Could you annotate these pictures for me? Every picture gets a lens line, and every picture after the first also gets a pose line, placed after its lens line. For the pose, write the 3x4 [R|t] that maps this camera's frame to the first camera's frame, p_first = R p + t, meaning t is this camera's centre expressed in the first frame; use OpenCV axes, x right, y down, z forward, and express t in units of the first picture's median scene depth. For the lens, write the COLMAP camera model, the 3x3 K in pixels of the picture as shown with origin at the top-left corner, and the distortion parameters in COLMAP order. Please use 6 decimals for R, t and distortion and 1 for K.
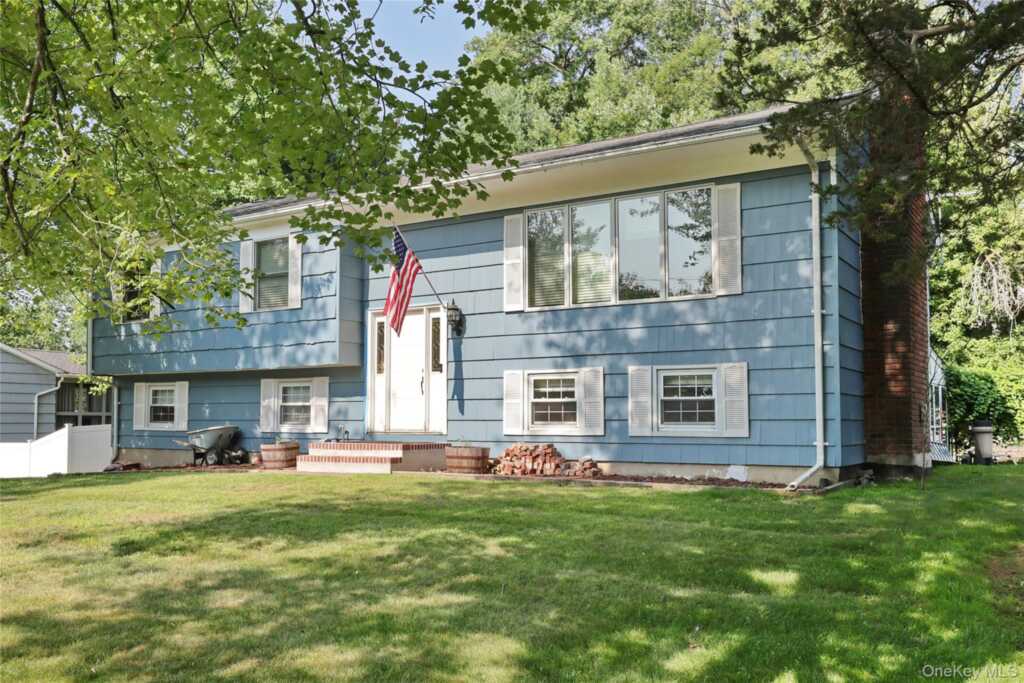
lens RADIAL K [[940.1, 0, 520.9], [0, 940.1, 329.0], [0, 0, 1]] dist [0.036436, 0.000000]
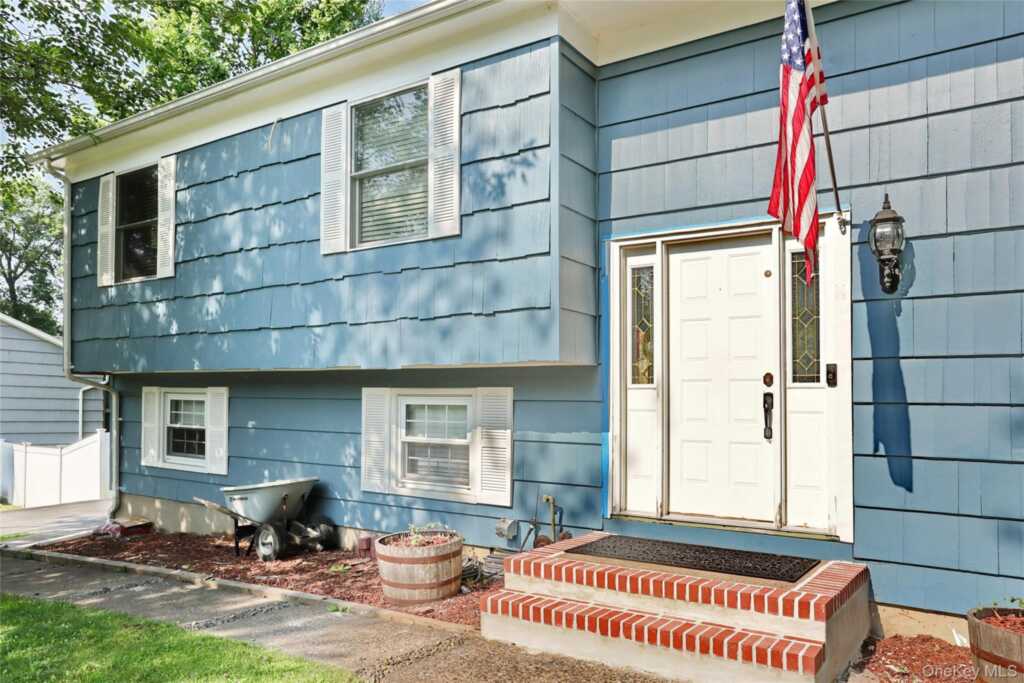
lens RADIAL K [[739.1, 0, 517.9], [0, 739.1, 388.5], [0, 0, 1]] dist [-0.016114, -0.005519]
pose [[0.999903, 0.013797, -0.001704, -0.210892], [-0.013635, 0.997219, 0.073272, 0.025576], [0.002710, -0.073242, 0.997311, 0.665480]]
